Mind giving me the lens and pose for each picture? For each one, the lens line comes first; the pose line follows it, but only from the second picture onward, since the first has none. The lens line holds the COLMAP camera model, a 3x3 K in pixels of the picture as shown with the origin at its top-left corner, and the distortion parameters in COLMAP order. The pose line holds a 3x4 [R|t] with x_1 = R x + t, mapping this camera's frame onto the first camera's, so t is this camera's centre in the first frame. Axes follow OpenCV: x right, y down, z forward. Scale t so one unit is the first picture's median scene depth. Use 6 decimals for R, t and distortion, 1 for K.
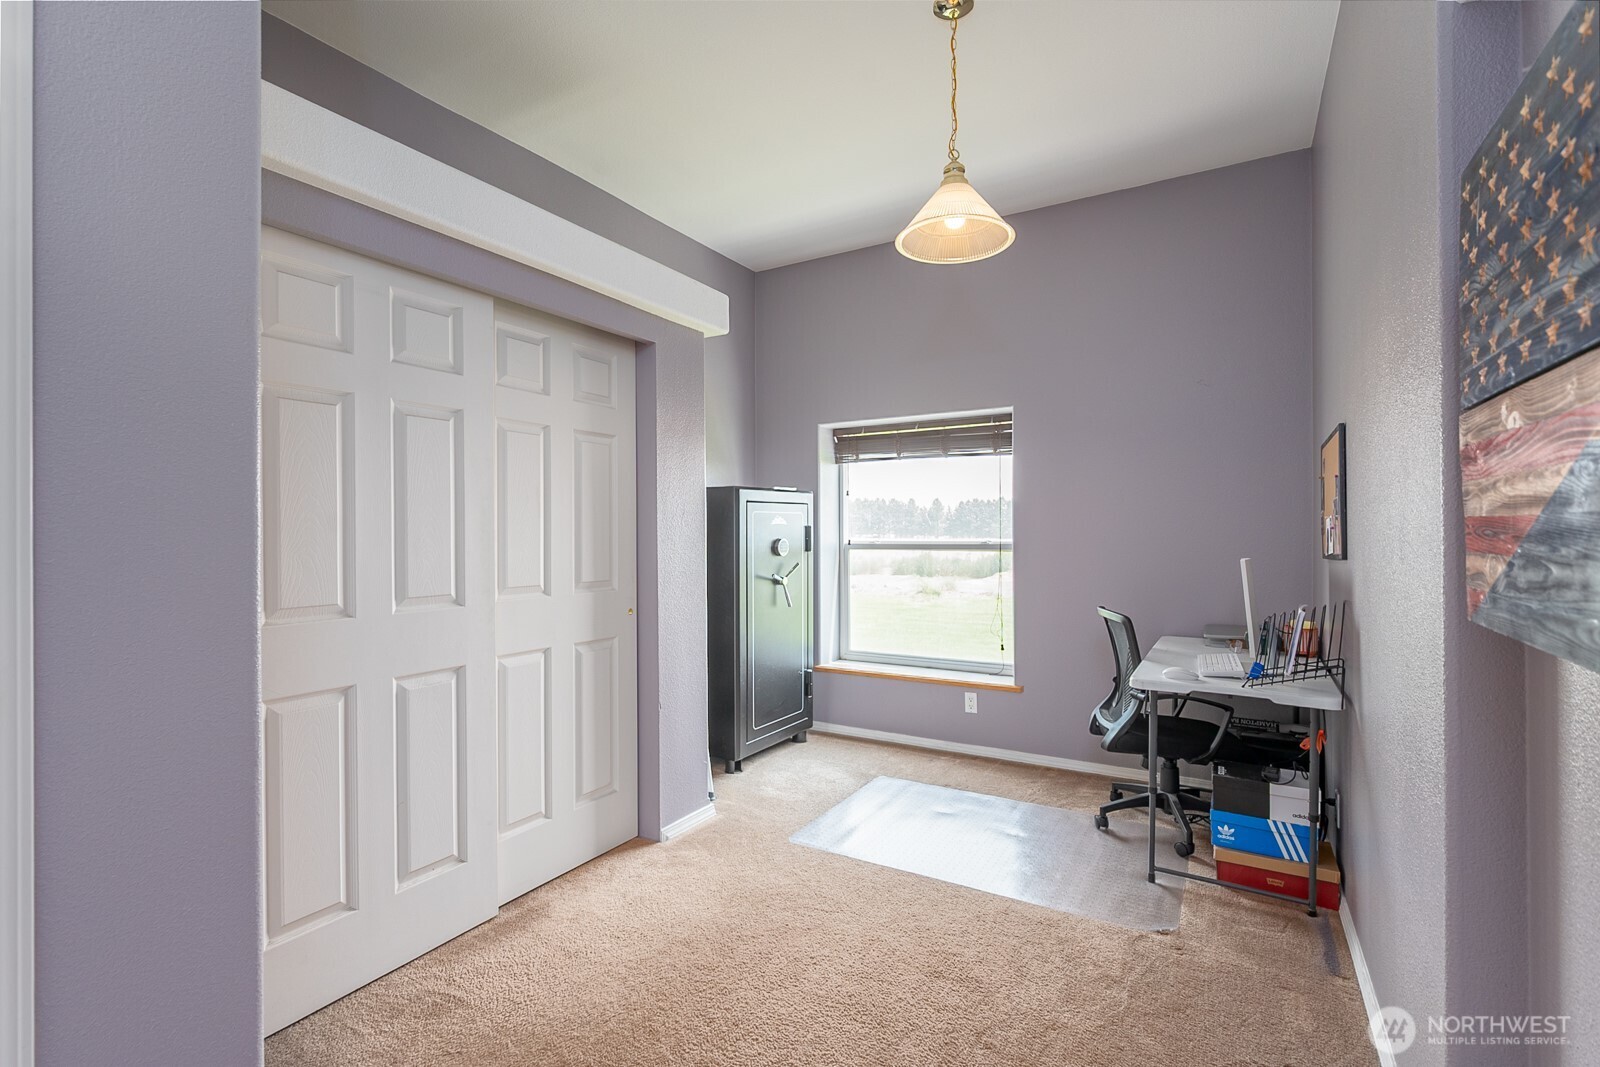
lens RADIAL K [[738.1, 0, 802.1], [0, 738.1, 528.6], [0, 0, 1]] dist [0.003192, -0.000091]
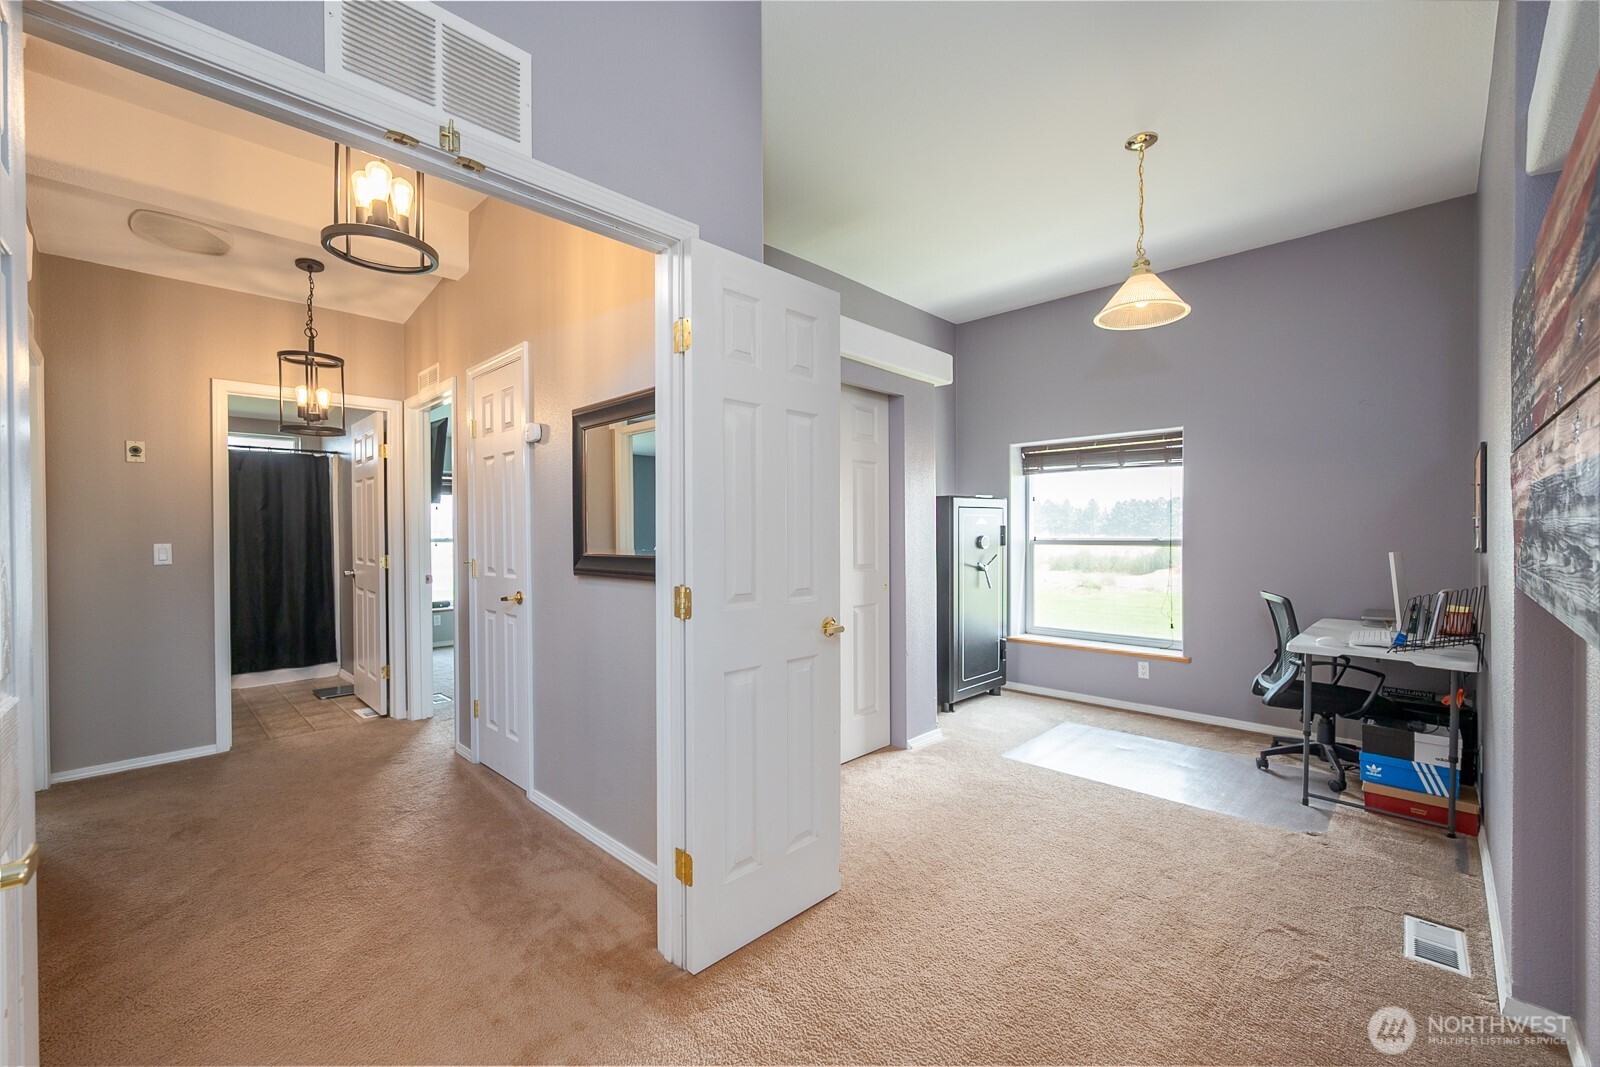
lens RADIAL K [[656.6, 0, 803.2], [0, 656.6, 535.4], [0, 0, 1]] dist [-0.000333, 0.000226]
pose [[0.972427, 0.002356, -0.233197, -0.089821], [0.000391, 0.999931, 0.011732, 0.000073], [0.233209, -0.011500, 0.972359, -0.251810]]
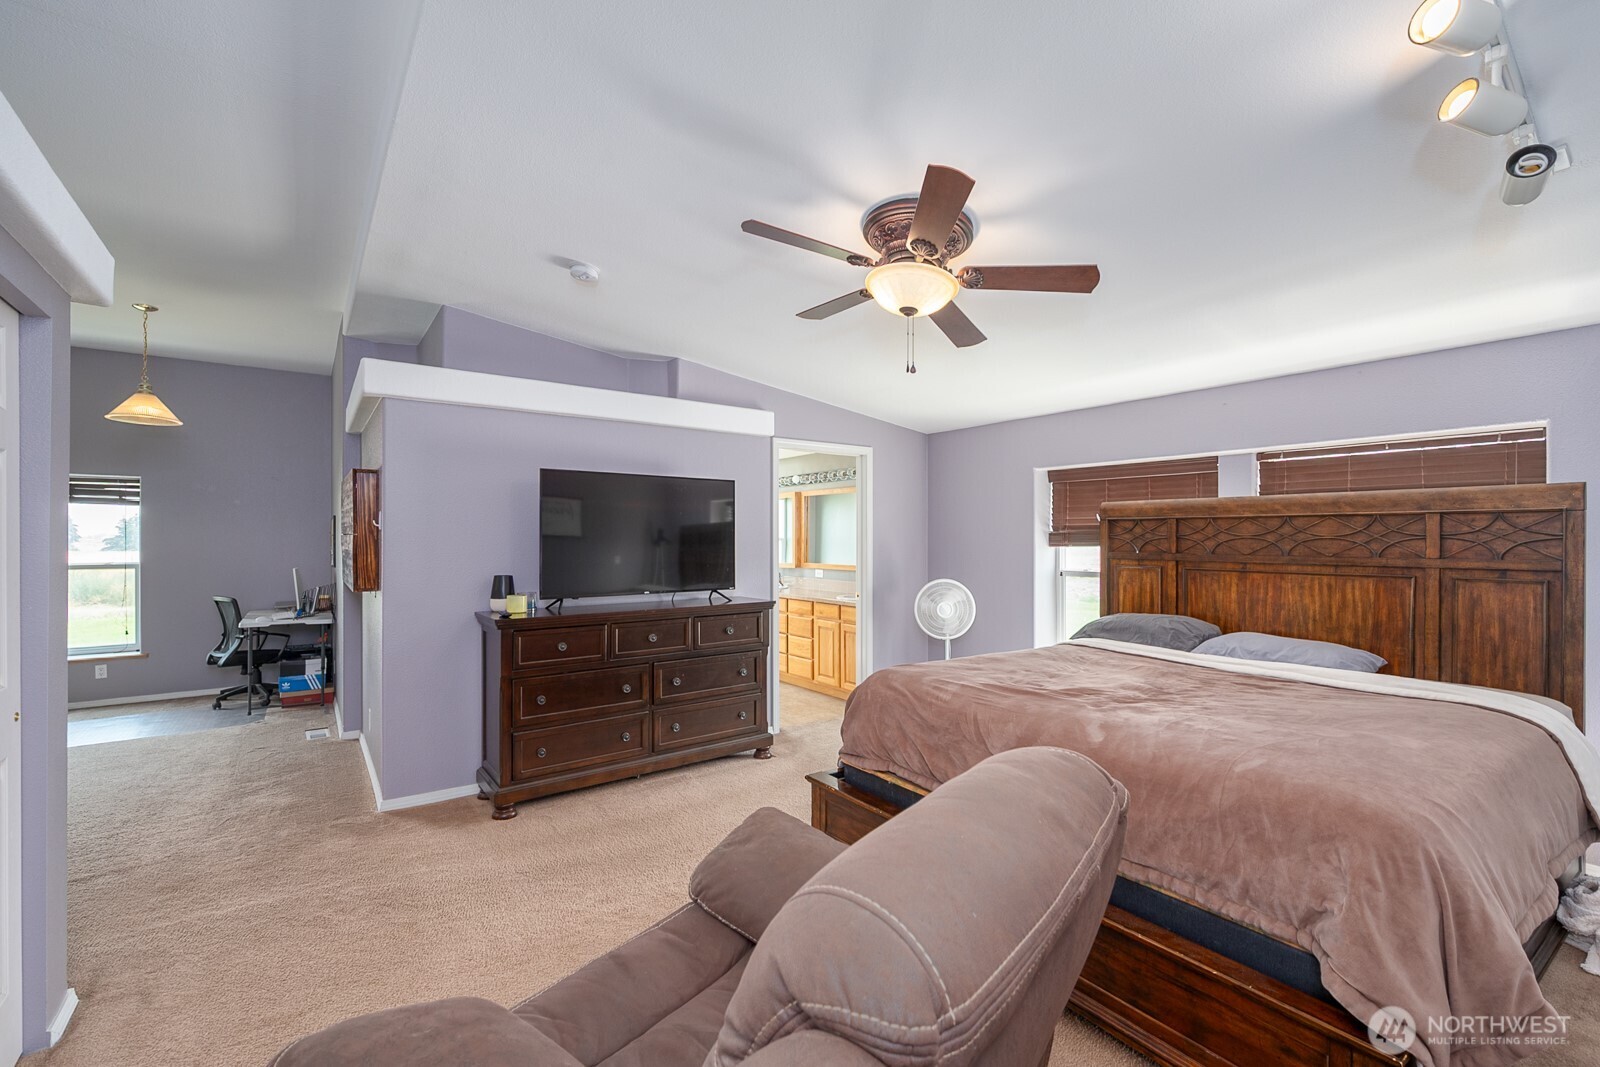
lens RADIAL K [[686.6, 0, 799.1], [0, 686.6, 540.2], [0, 0, 1]] dist [-0.001447, -0.000351]
pose [[0.402141, 0.004844, 0.915565, -0.630609], [-0.004826, 0.999983, -0.003171, -0.039966], [-0.915565, -0.003143, 0.402157, -1.123066]]
